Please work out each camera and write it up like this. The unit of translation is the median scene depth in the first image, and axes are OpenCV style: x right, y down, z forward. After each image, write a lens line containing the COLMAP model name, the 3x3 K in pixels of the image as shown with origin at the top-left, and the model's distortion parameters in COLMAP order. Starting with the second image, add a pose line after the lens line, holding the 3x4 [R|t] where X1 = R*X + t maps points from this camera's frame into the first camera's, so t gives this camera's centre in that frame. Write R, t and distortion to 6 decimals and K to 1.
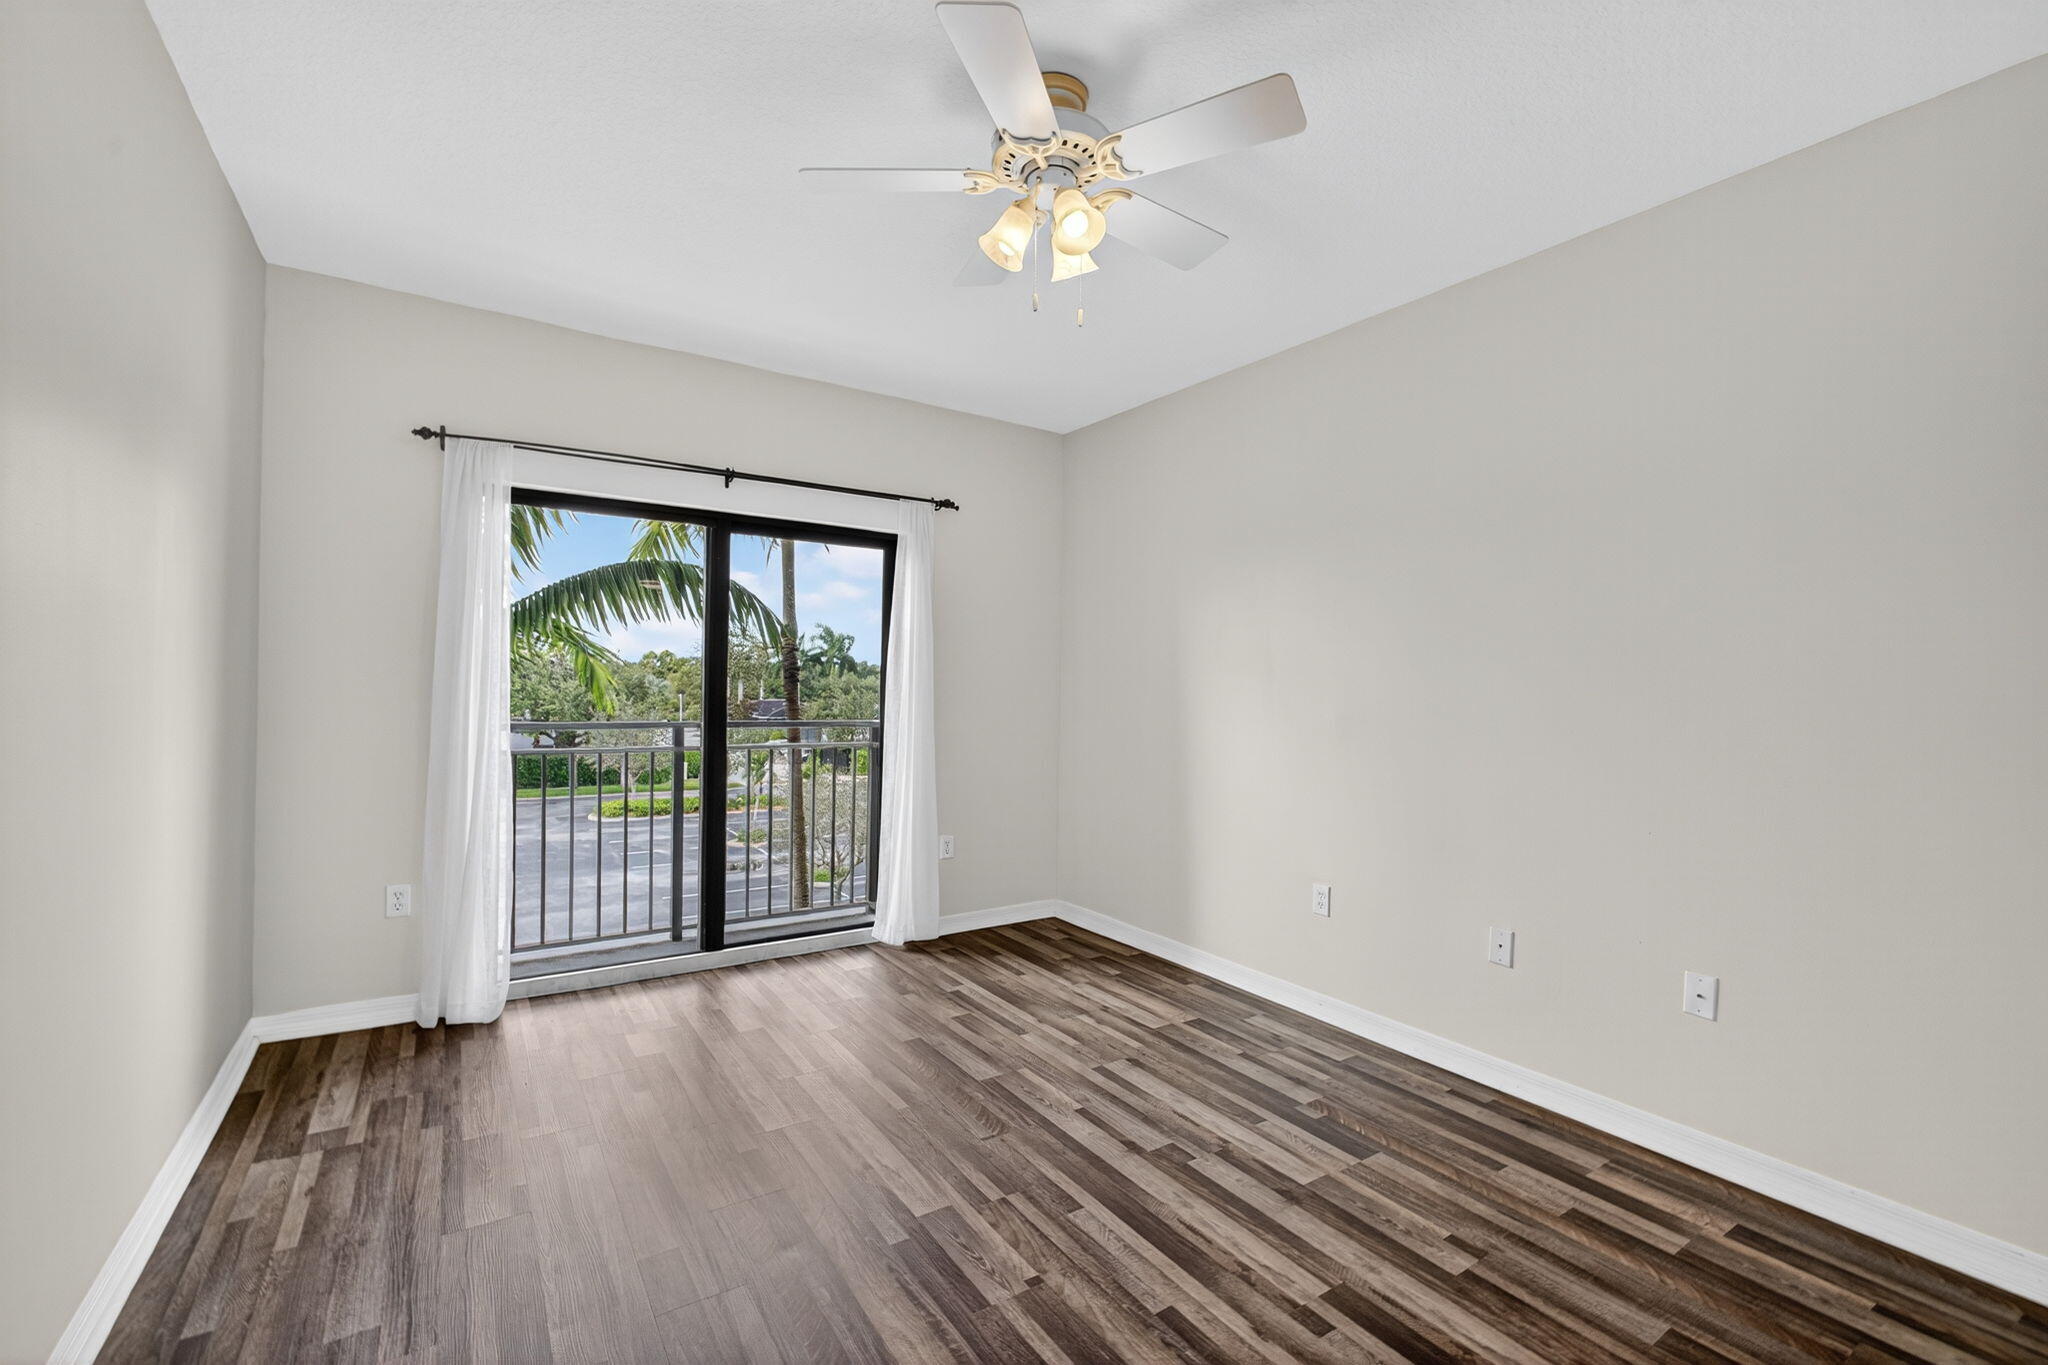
lens RADIAL K [[879.2, 0, 1020.8], [0, 879.2, 680.8], [0, 0, 1]] dist [-0.000120, -0.000154]
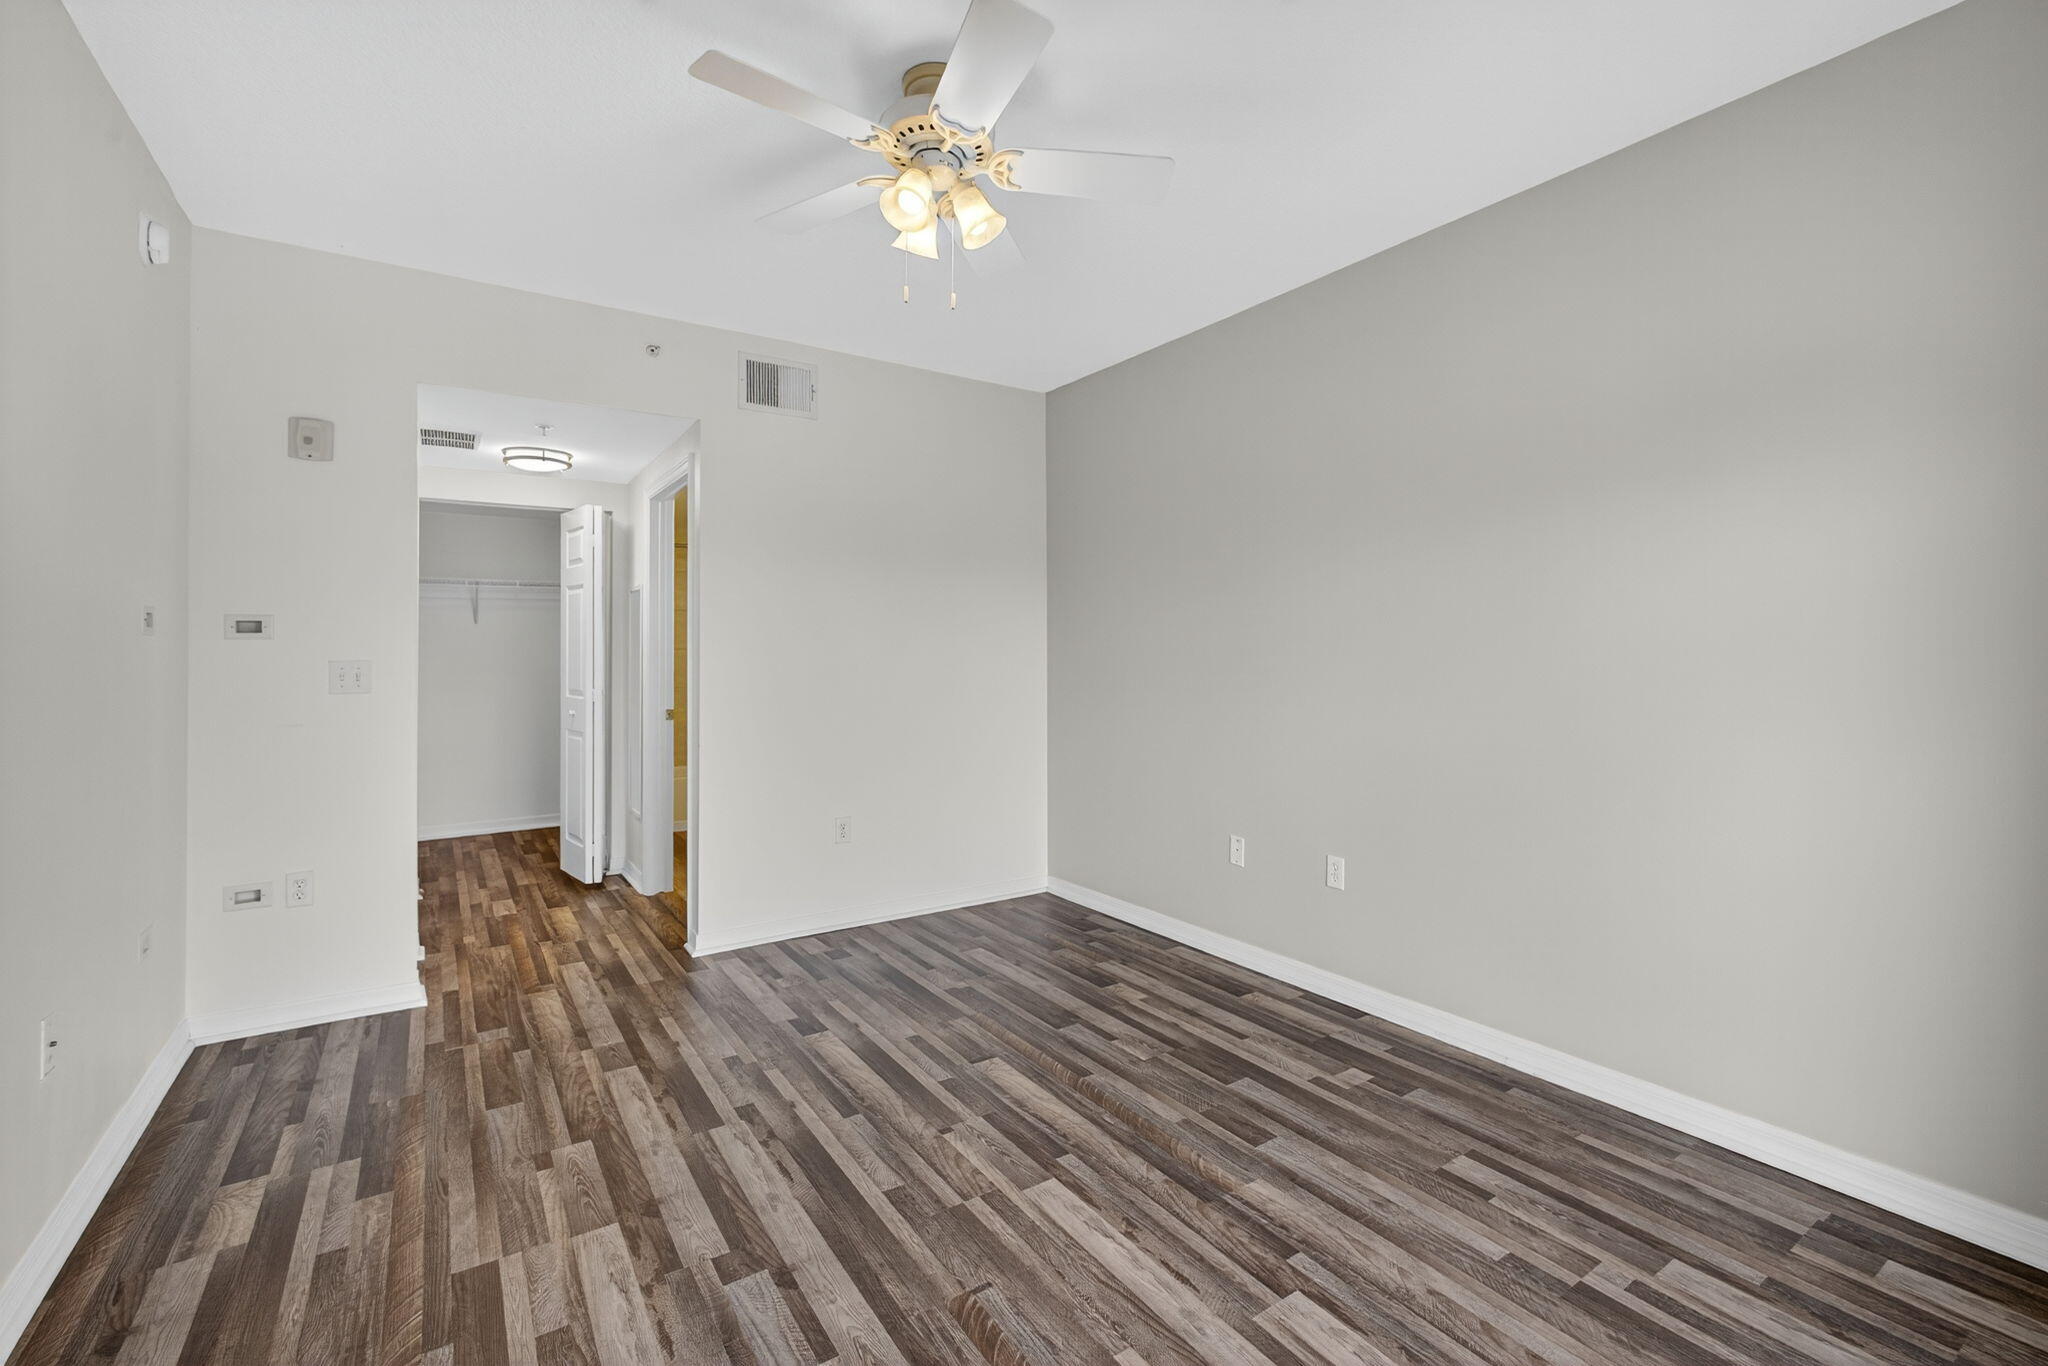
lens RADIAL K [[879.2, 0, 1027.4], [0, 879.2, 670.7], [0, 0, 1]] dist [-0.000120, -0.000154]
pose [[-0.999863, -0.014050, -0.008756, -0.069630], [-0.014170, 0.999805, 0.013767, 0.013410], [0.008561, 0.013889, -0.999867, 1.957533]]
